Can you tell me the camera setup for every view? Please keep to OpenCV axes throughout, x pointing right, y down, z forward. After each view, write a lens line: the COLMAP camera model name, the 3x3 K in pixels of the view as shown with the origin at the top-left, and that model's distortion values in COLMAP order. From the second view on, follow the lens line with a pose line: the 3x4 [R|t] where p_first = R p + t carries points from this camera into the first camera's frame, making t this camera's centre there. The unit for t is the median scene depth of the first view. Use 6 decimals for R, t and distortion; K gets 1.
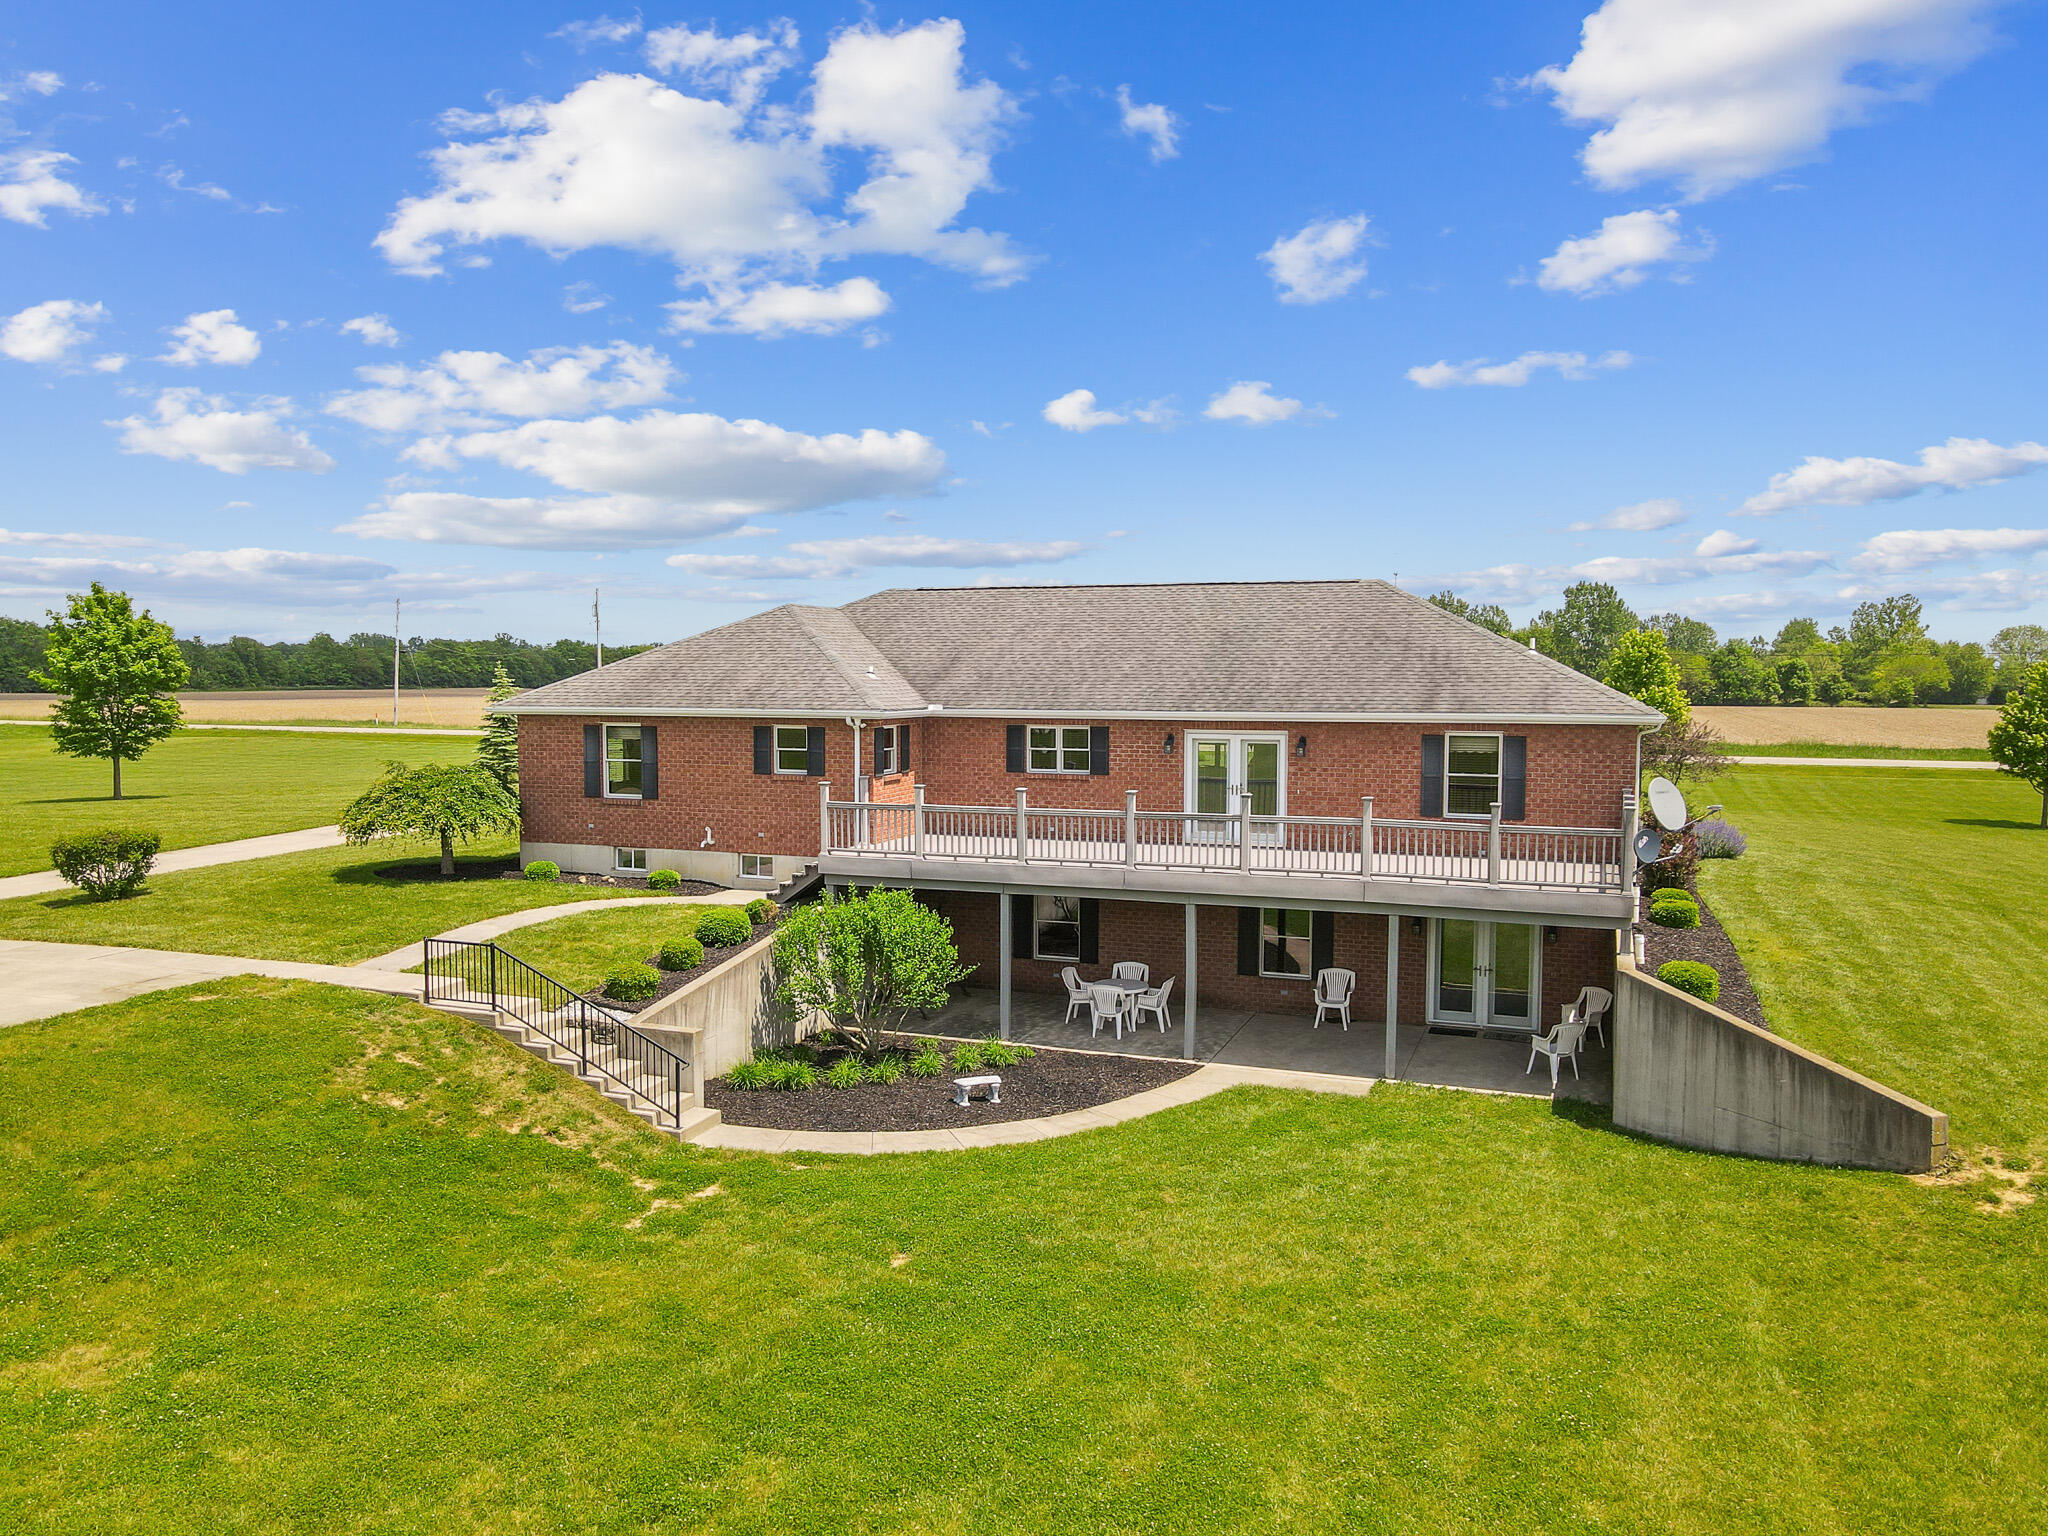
lens RADIAL K [[1506.3, 0, 1024.0], [0, 1506.3, 768.0], [0, 0, 1]] dist [0.006124, 0.010054]
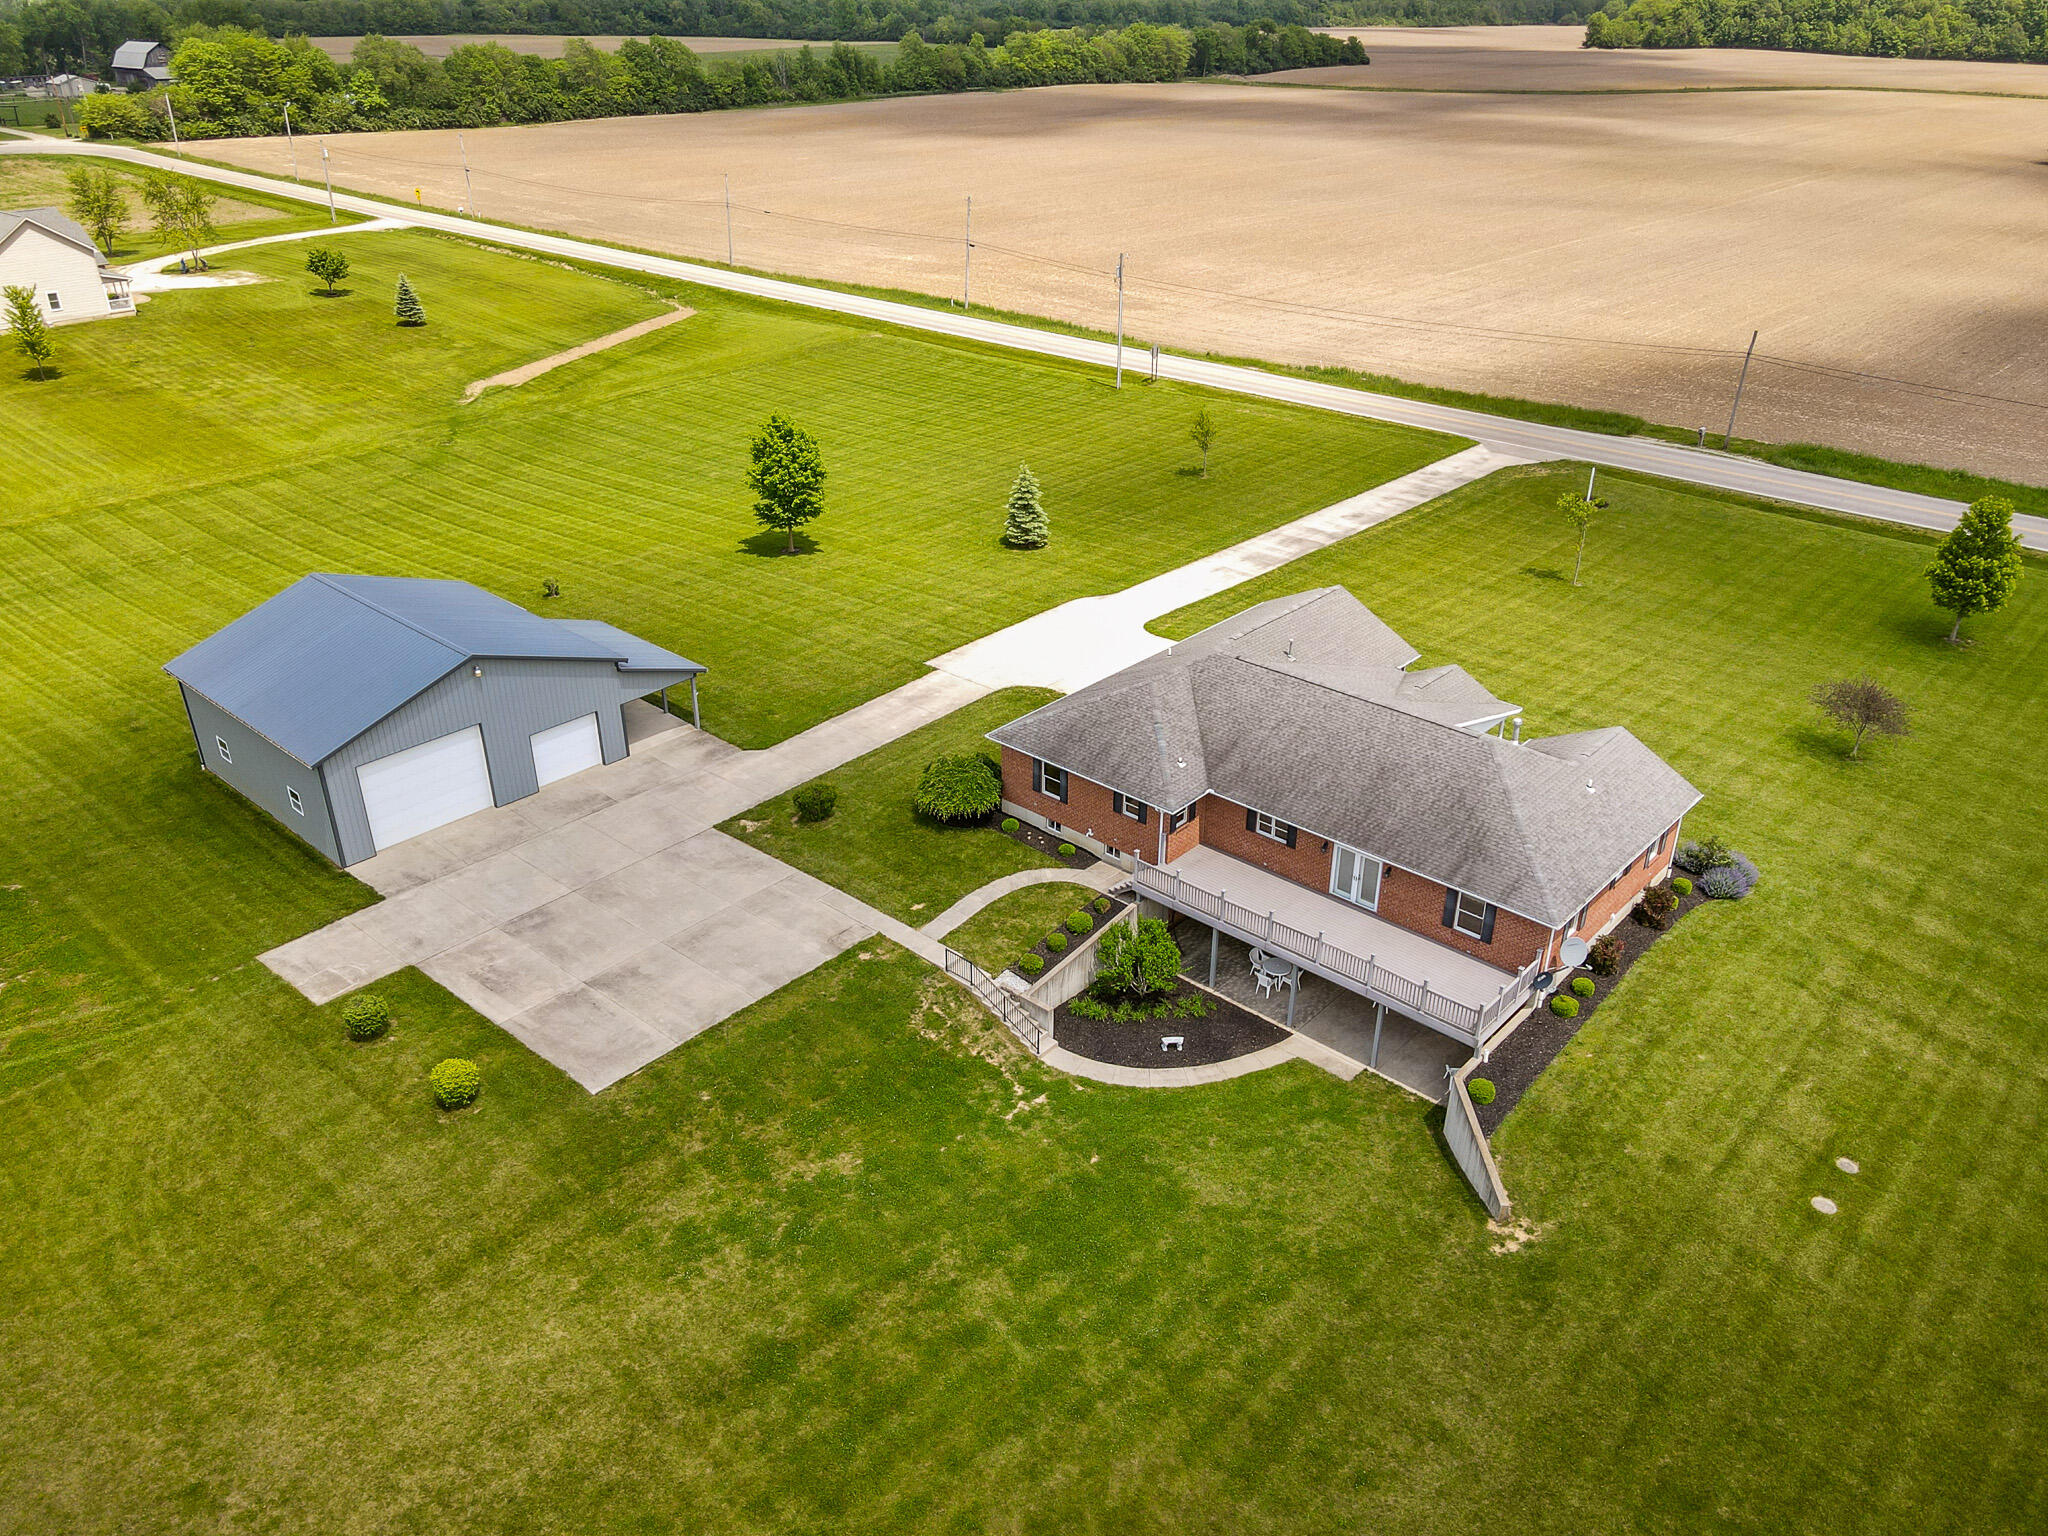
lens RADIAL K [[1506.3, 0, 1024.0], [0, 1506.3, 768.0], [0, 0, 1]] dist [0.006124, 0.010054]
pose [[0.932607, 0.164472, -0.321237, 0.484011], [-0.020600, 0.912925, 0.407607, -1.241512], [0.360305, -0.373520, 0.854788, -0.983578]]
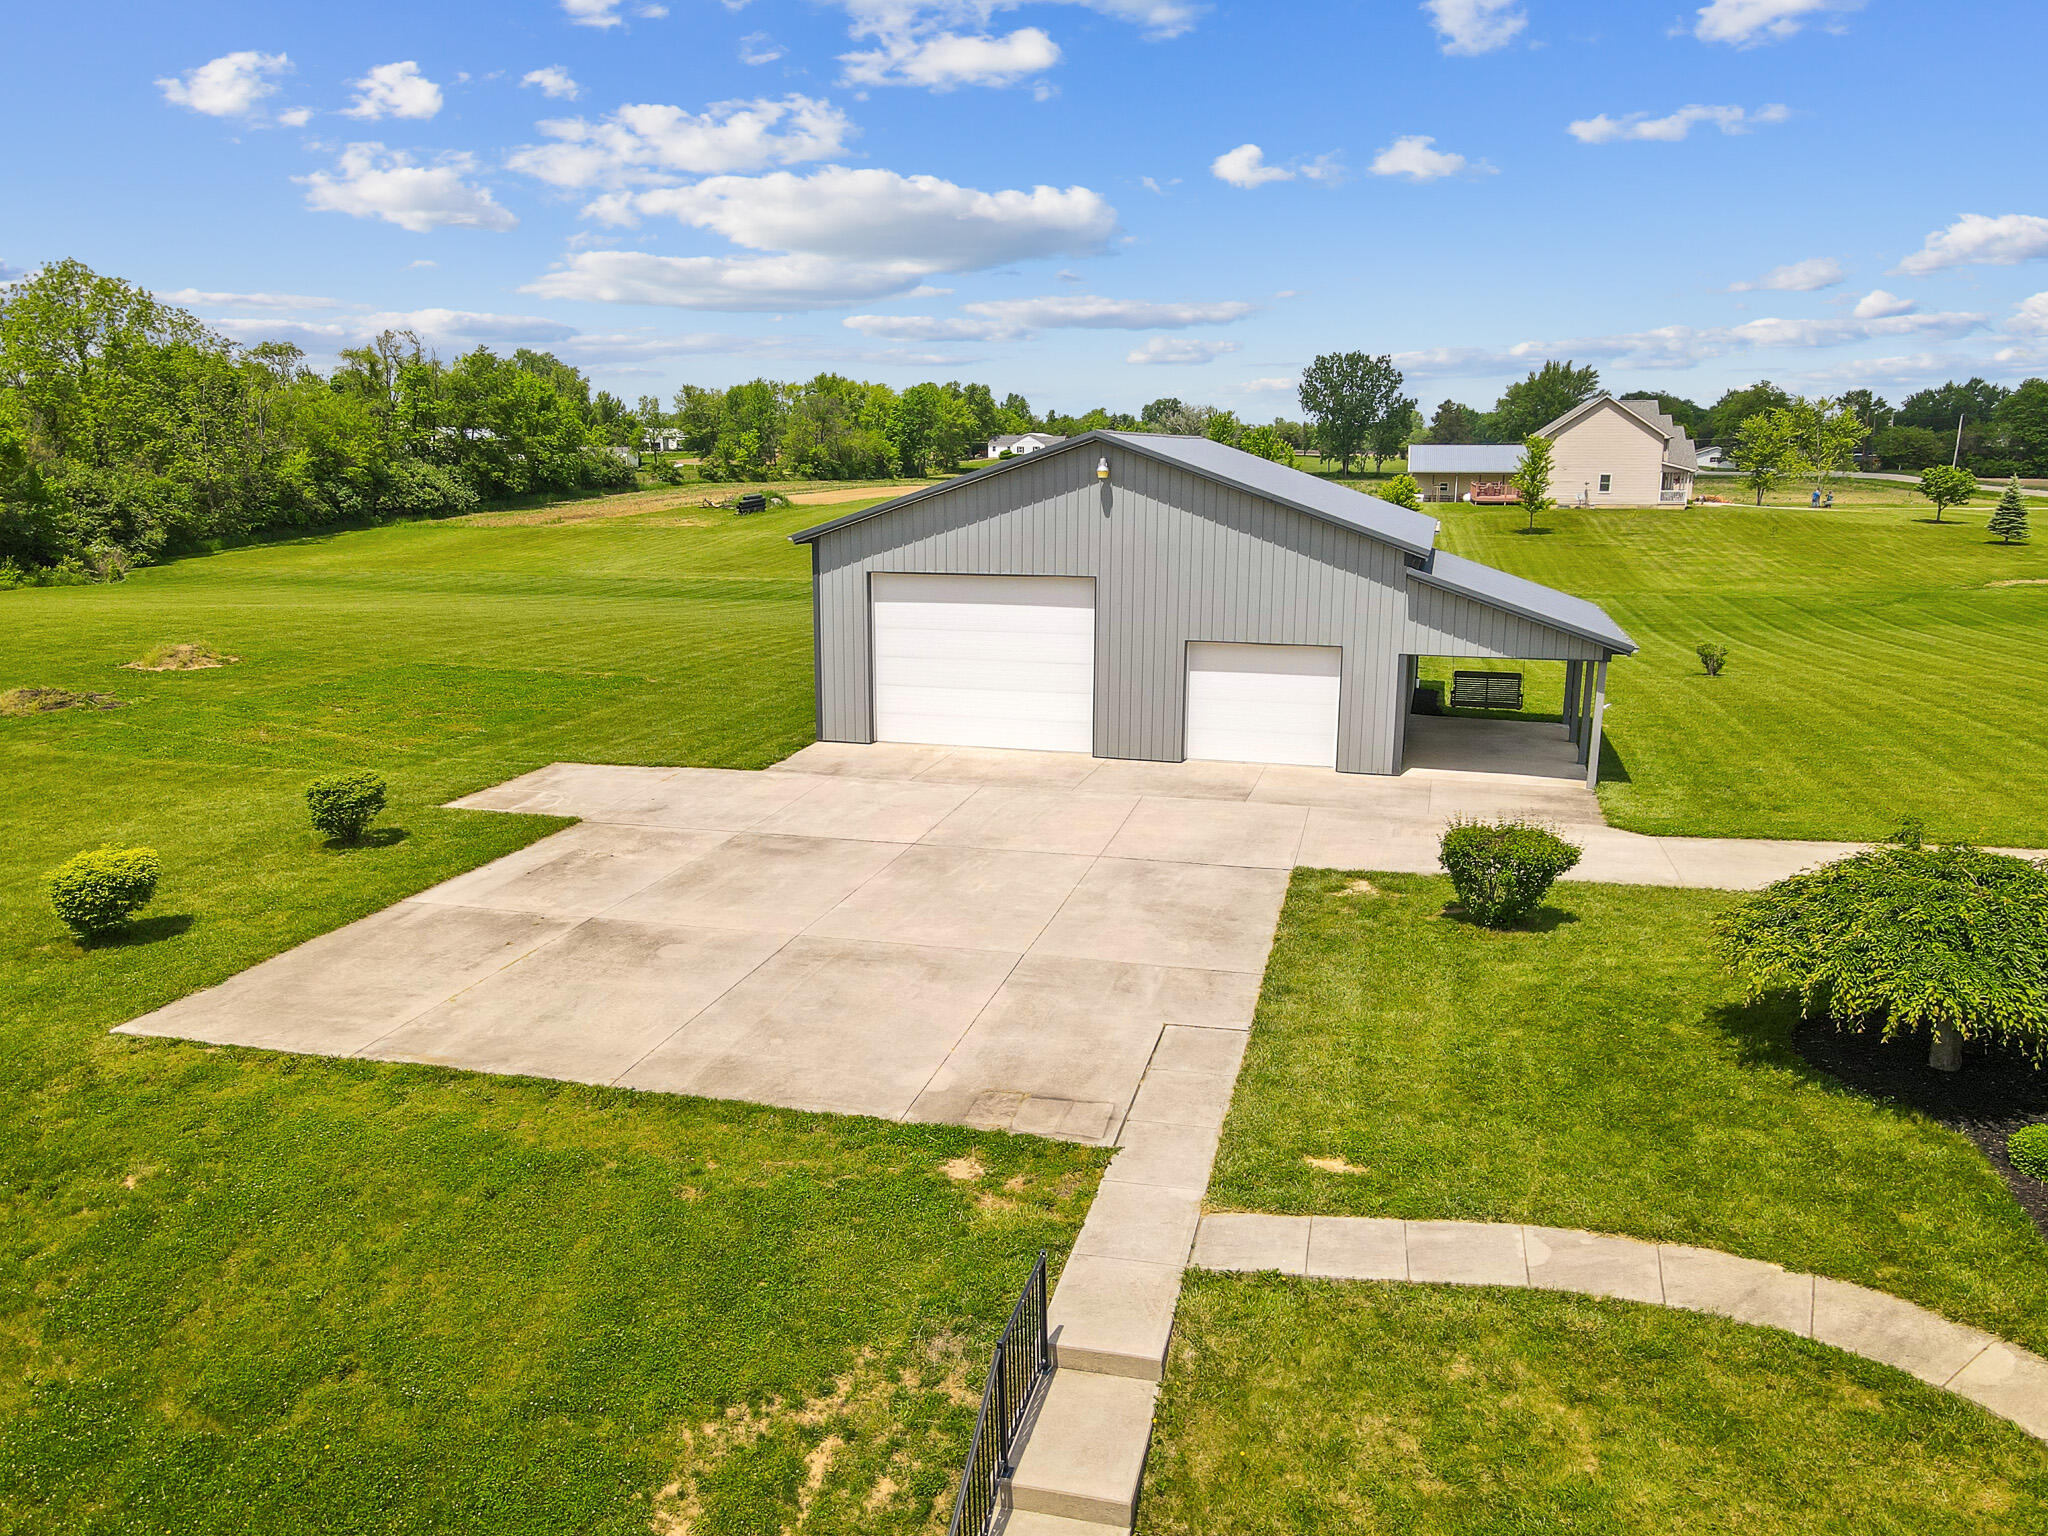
lens RADIAL K [[1506.3, 0, 1024.0], [0, 1506.3, 768.0], [0, 0, 1]] dist [0.006124, 0.010054]
pose [[0.104919, 0.205912, -0.972930, 0.079001], [-0.065814, 0.977622, 0.199808, -0.169584], [0.992301, 0.043069, 0.116123, 1.020087]]
